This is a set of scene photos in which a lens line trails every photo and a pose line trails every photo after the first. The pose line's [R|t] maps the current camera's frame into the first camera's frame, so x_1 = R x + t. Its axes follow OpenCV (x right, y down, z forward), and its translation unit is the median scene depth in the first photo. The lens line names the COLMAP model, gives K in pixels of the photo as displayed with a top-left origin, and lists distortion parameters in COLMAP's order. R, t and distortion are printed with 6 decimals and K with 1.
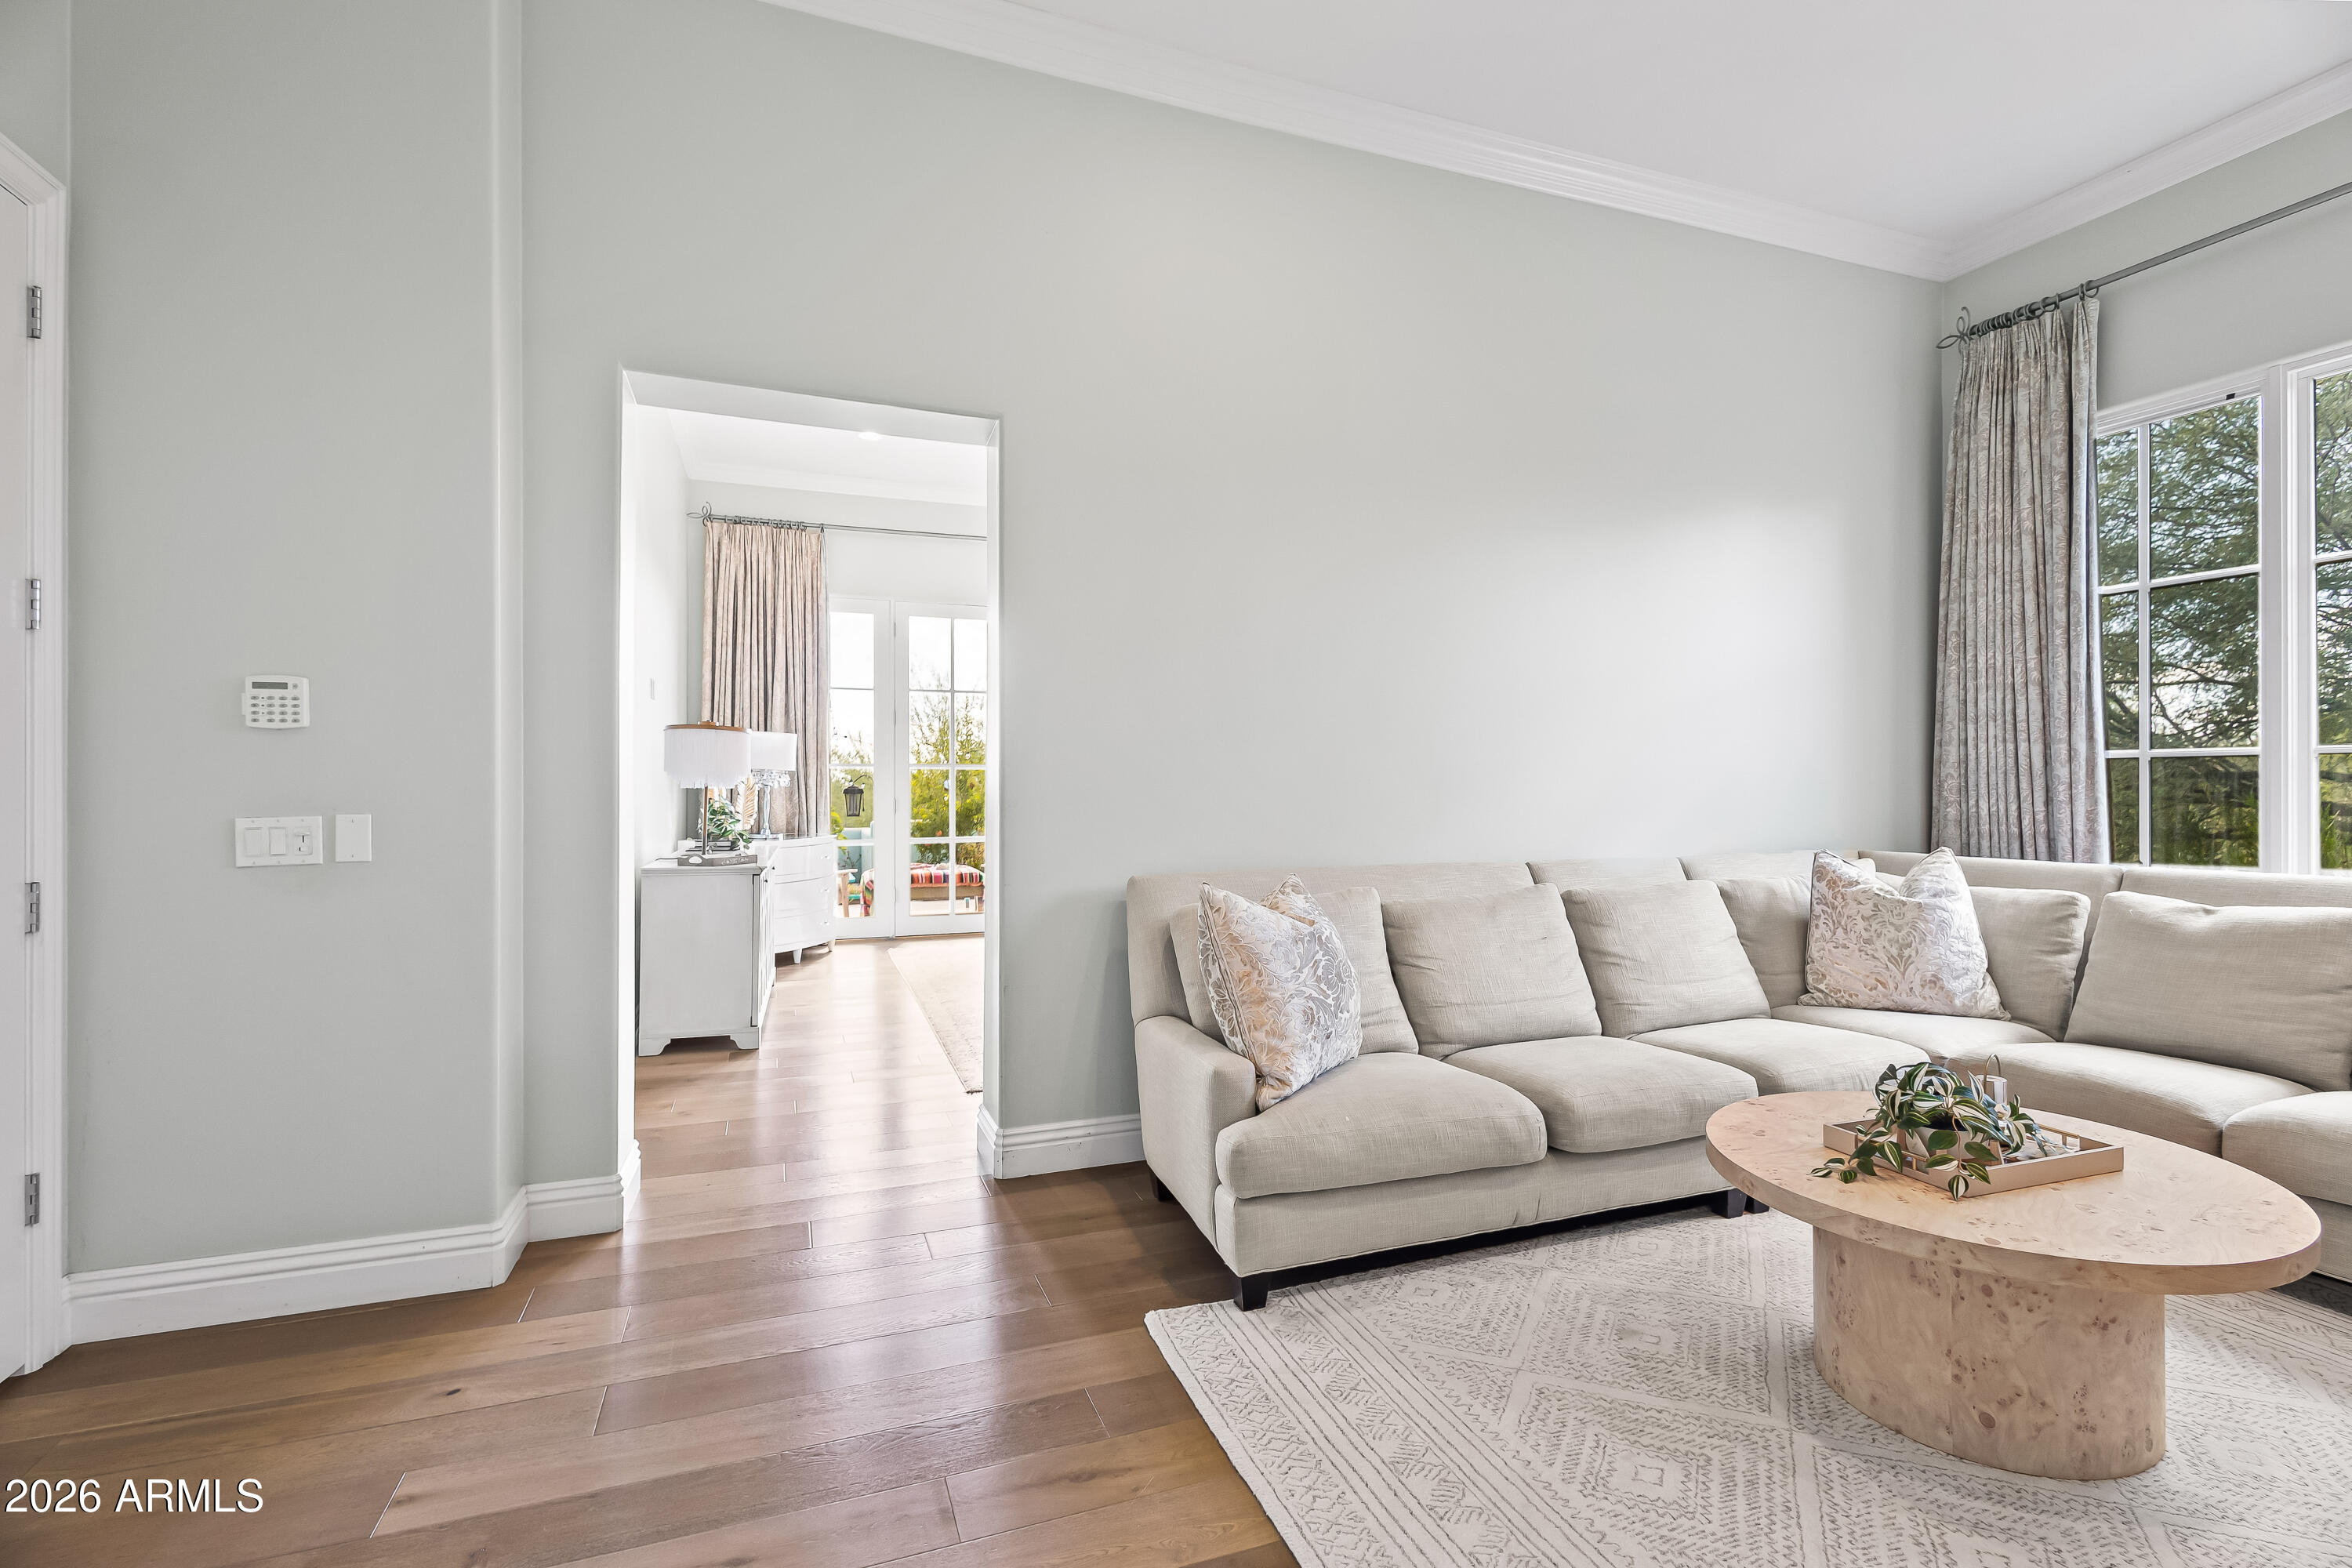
lens RADIAL K [[1082.6, 0, 1172.6], [0, 1082.6, 779.7], [0, 0, 1]] dist [0.000641, -0.000851]
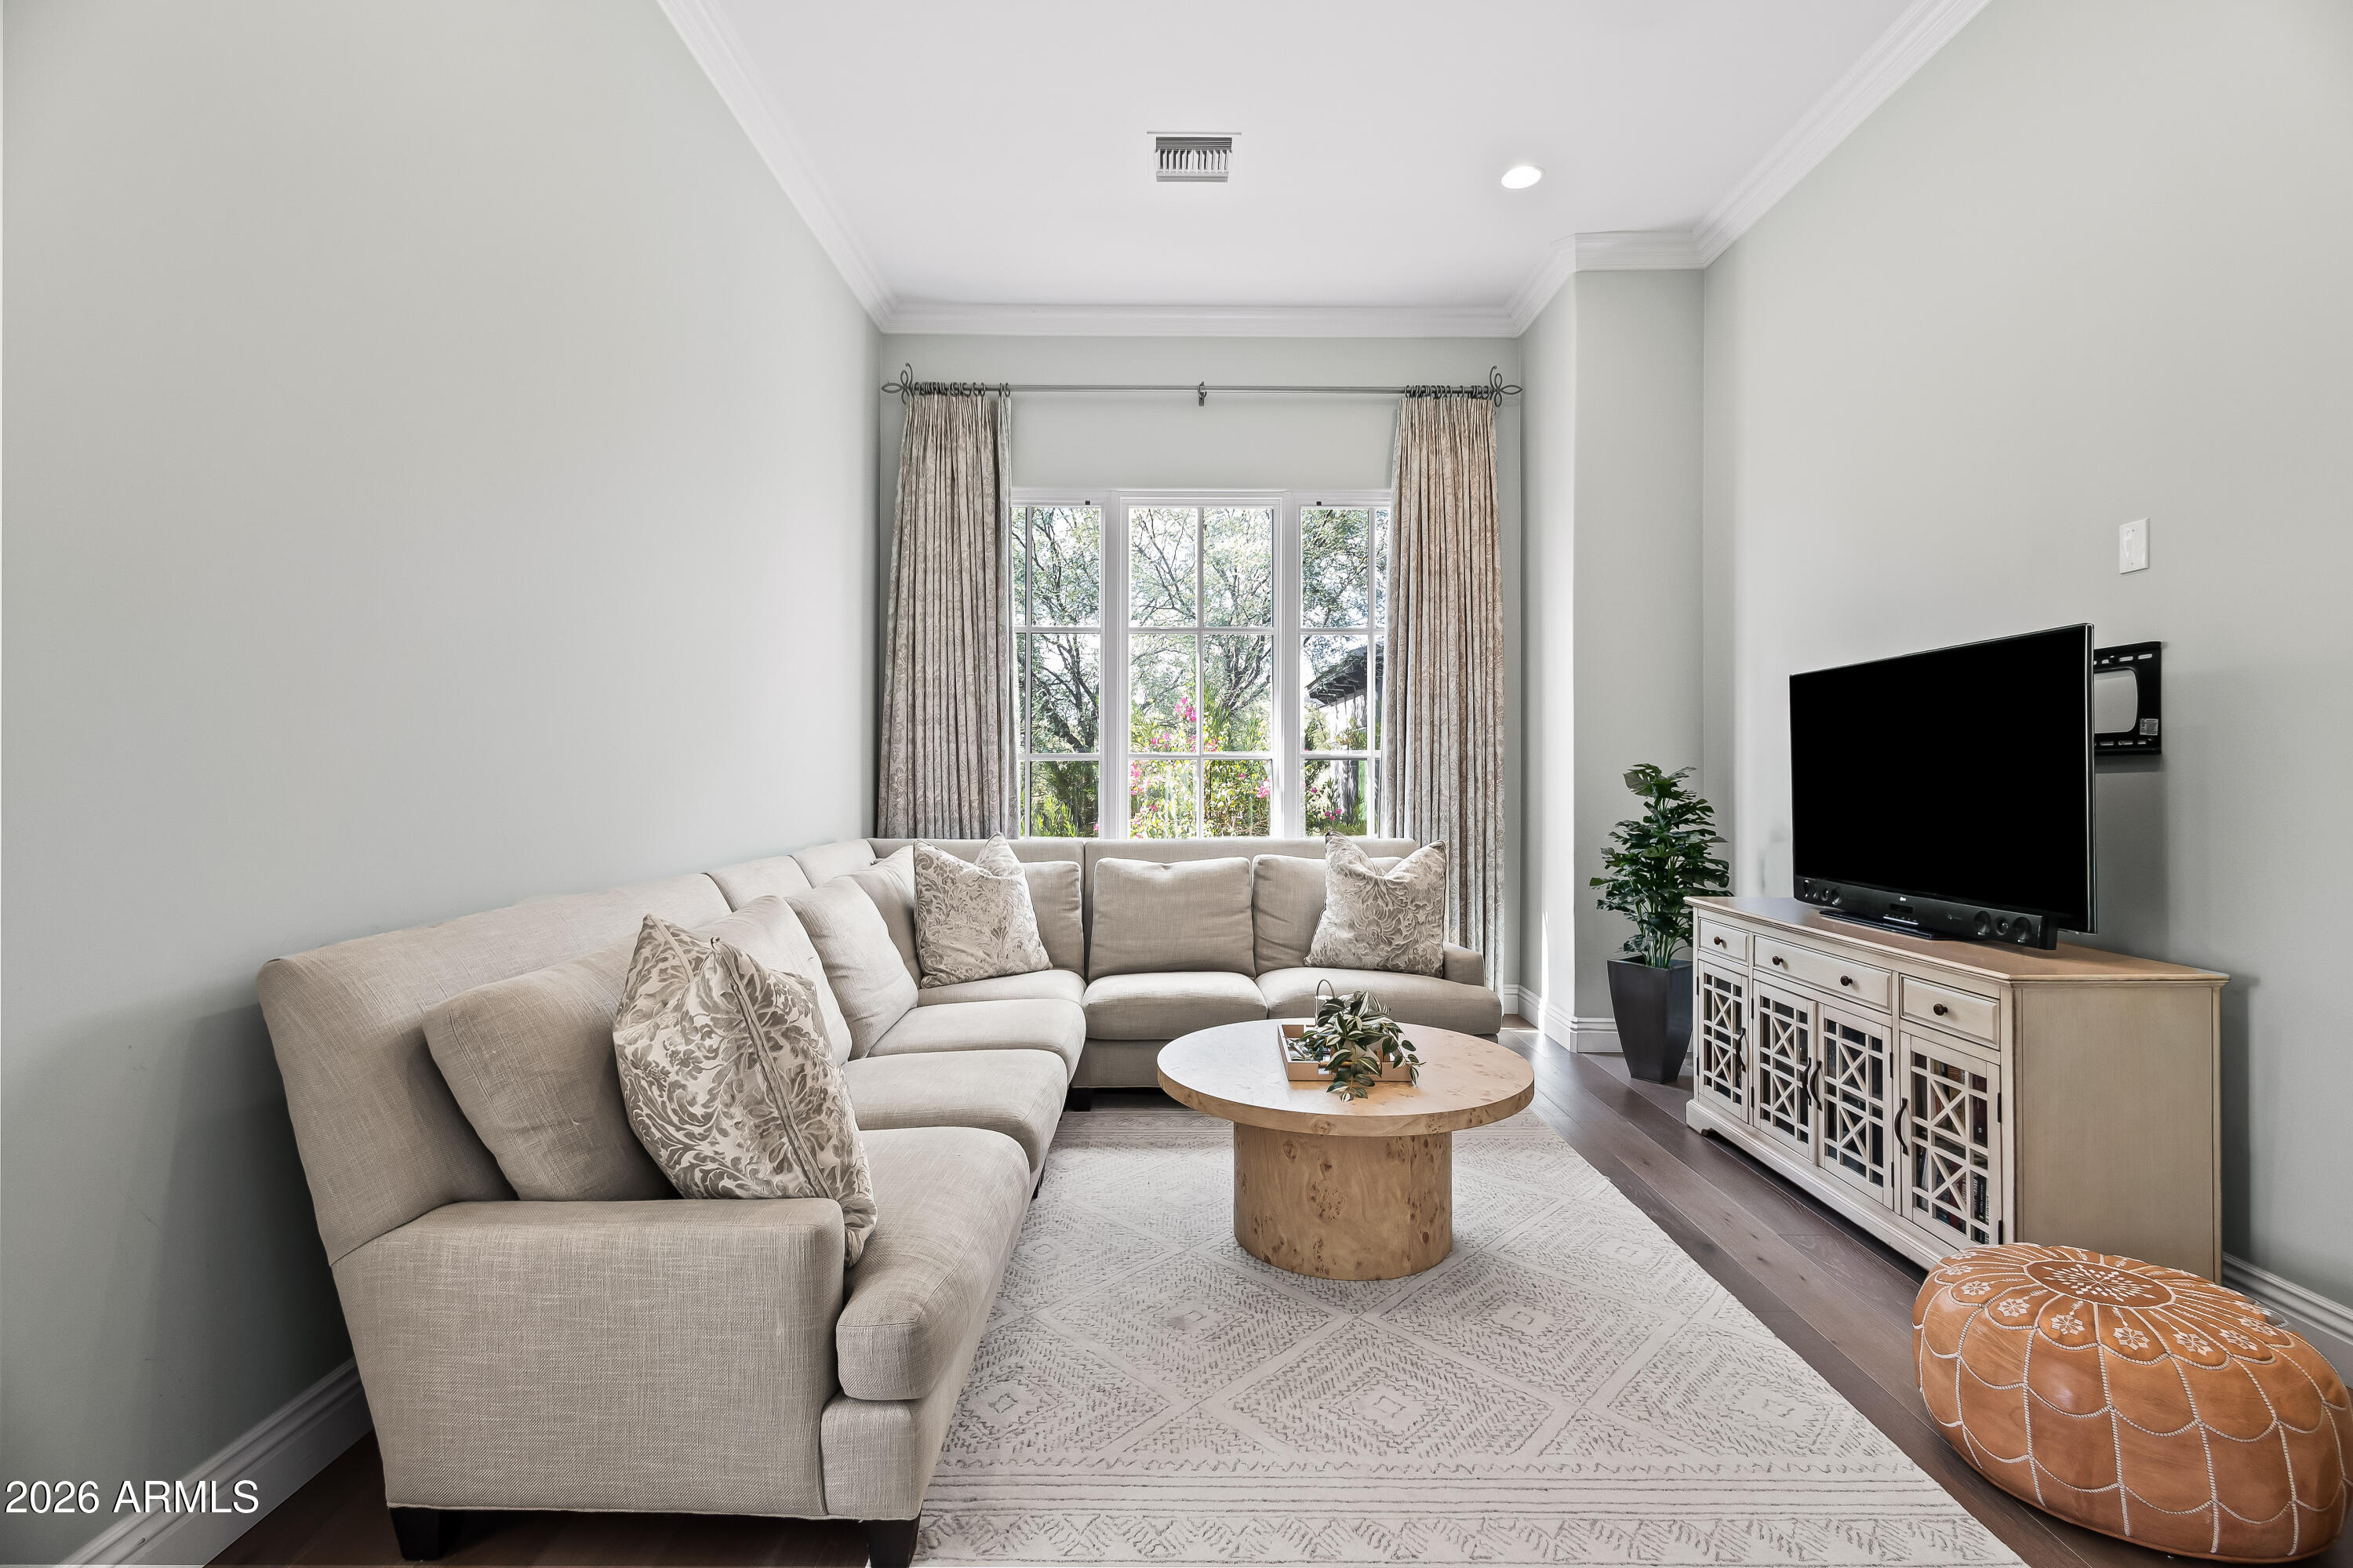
lens RADIAL K [[1105.6, 0, 1168.8], [0, 1105.6, 775.0], [0, 0, 1]] dist [0.001868, -0.000418]
pose [[0.342596, 0.005144, 0.939469, -0.302271], [-0.007353, 0.999969, -0.002794, 0.003056], [-0.939454, -0.005951, 0.342623, 0.361610]]
